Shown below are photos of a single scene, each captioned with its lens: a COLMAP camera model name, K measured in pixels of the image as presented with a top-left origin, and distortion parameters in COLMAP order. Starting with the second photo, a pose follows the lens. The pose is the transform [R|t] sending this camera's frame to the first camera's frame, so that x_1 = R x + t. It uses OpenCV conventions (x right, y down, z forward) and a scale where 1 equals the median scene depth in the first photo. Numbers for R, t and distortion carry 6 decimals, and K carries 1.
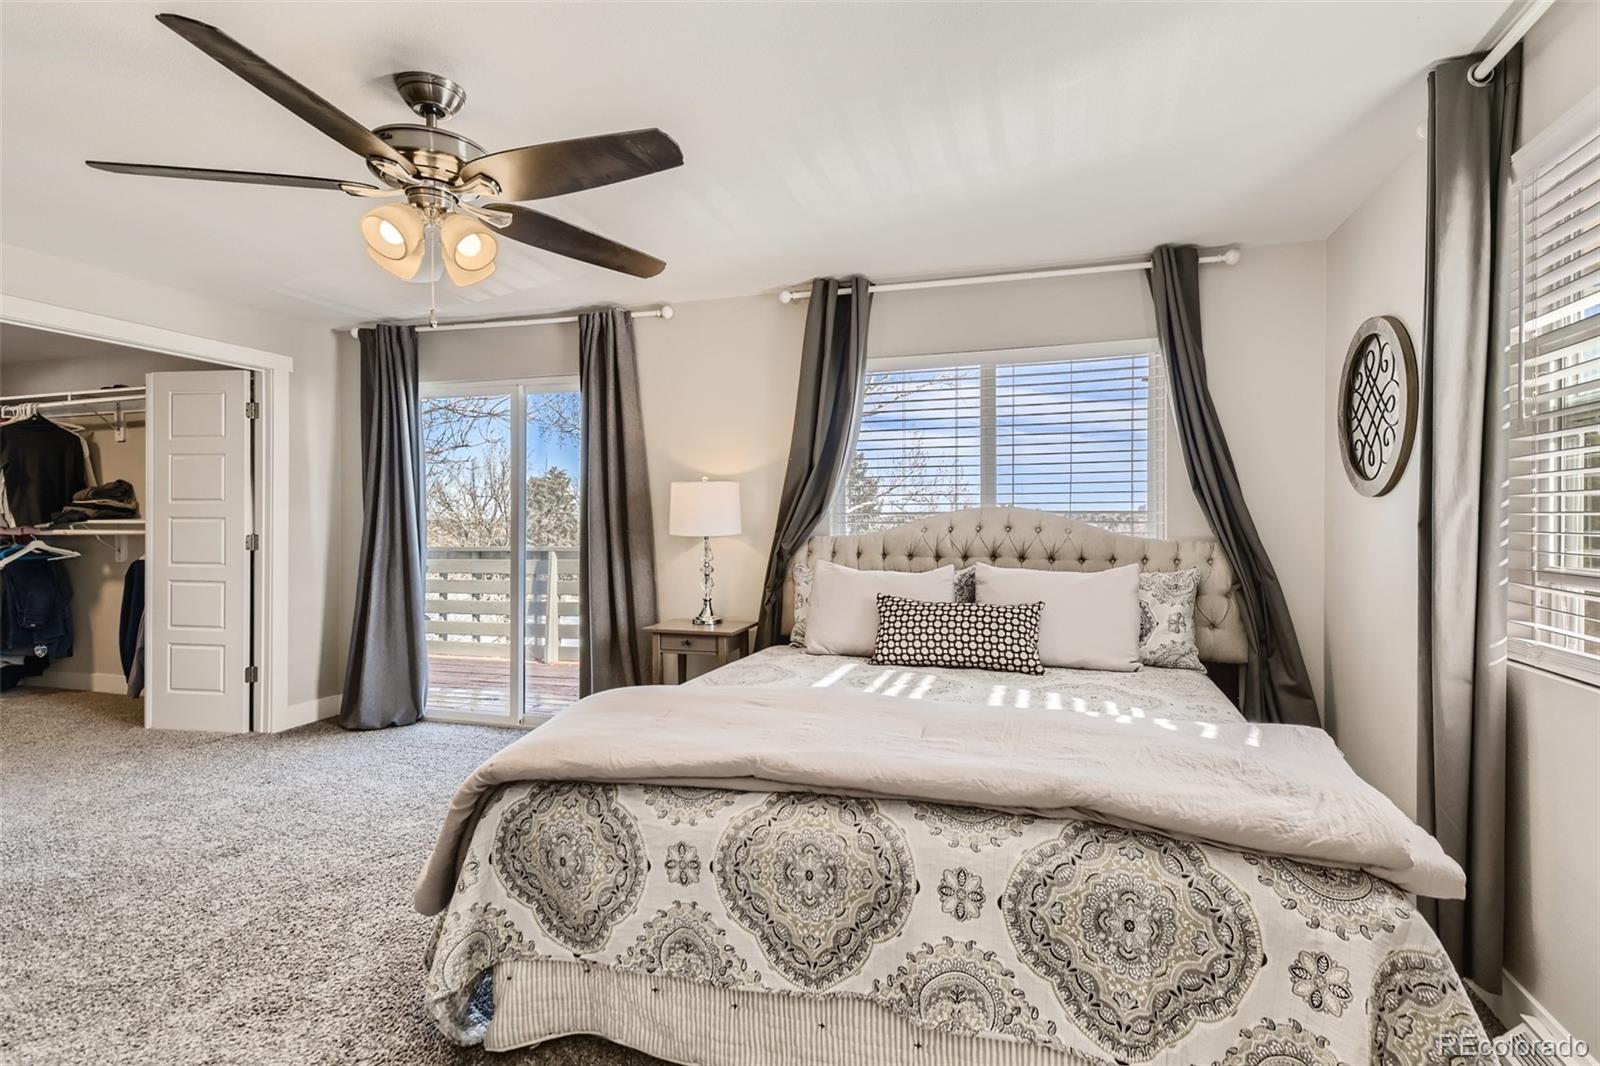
lens RADIAL K [[785.3, 0, 803.6], [0, 785.3, 536.4], [0, 0, 1]] dist [-0.001357, -0.000401]
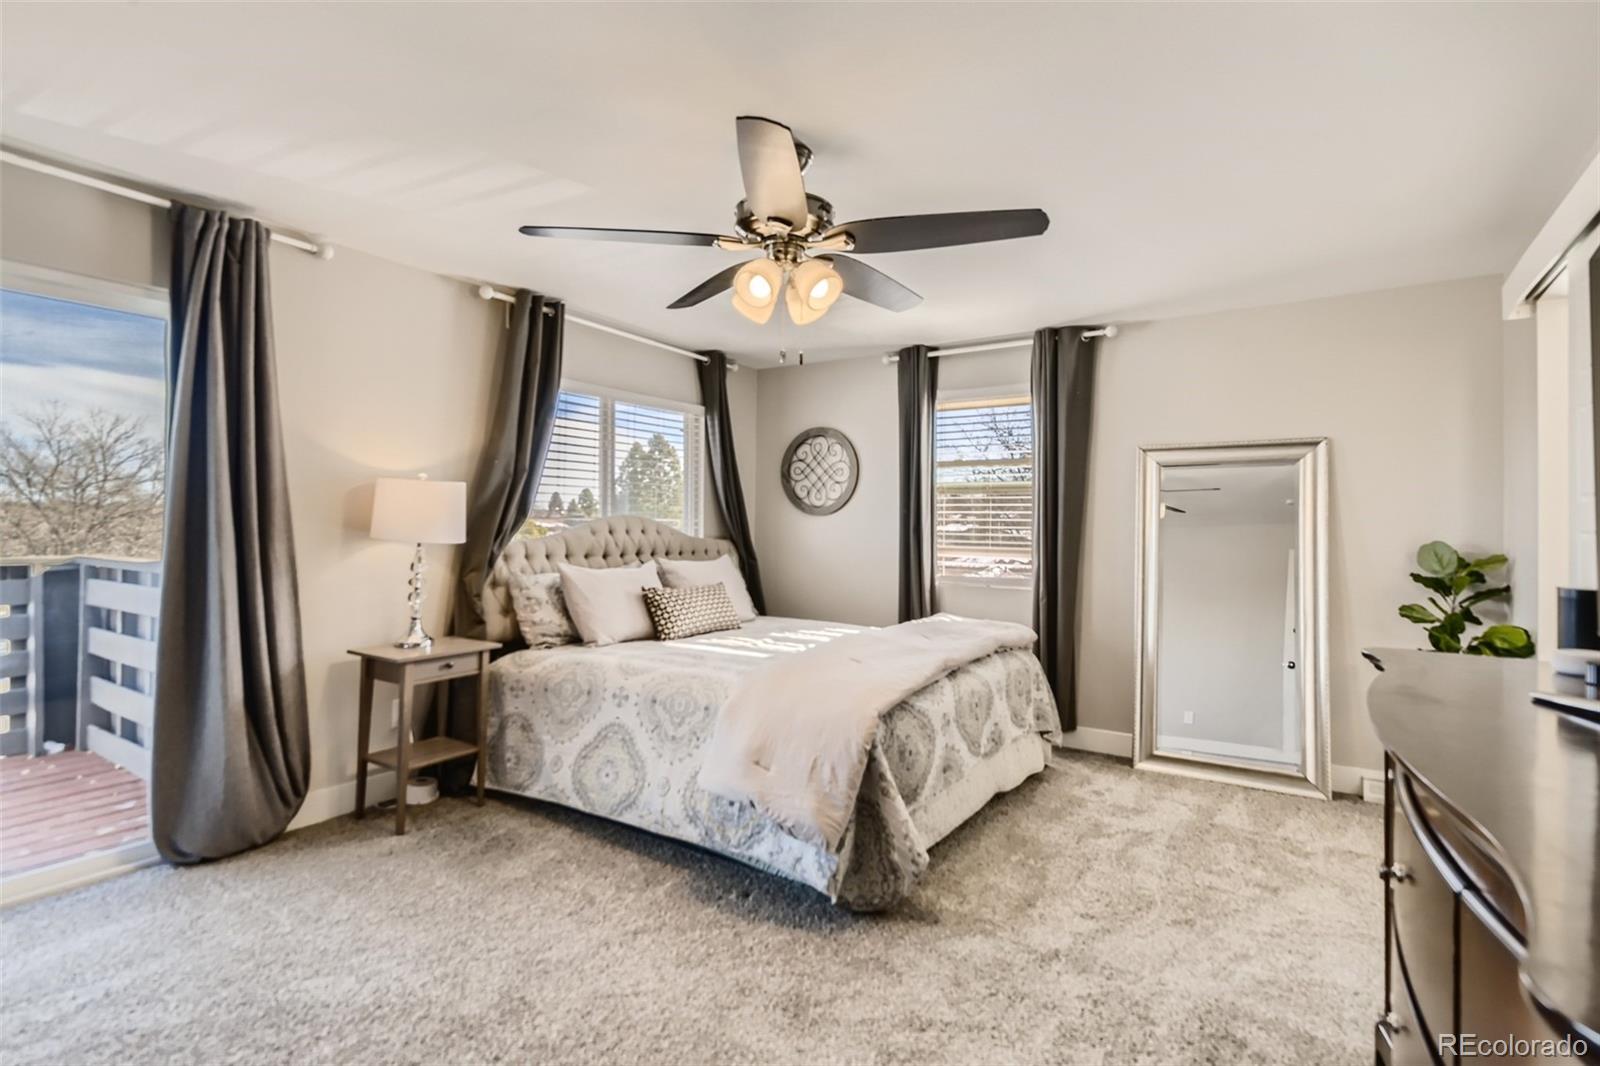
lens RADIAL K [[785.3, 0, 799.5], [0, 785.3, 532.6], [0, 0, 1]] dist [-0.001357, -0.000401]
pose [[0.272703, 0.005596, 0.962082, -0.891143], [0.005651, 0.999957, -0.007418, 0.001210], [-0.962082, 0.007460, 0.272659, 0.383092]]
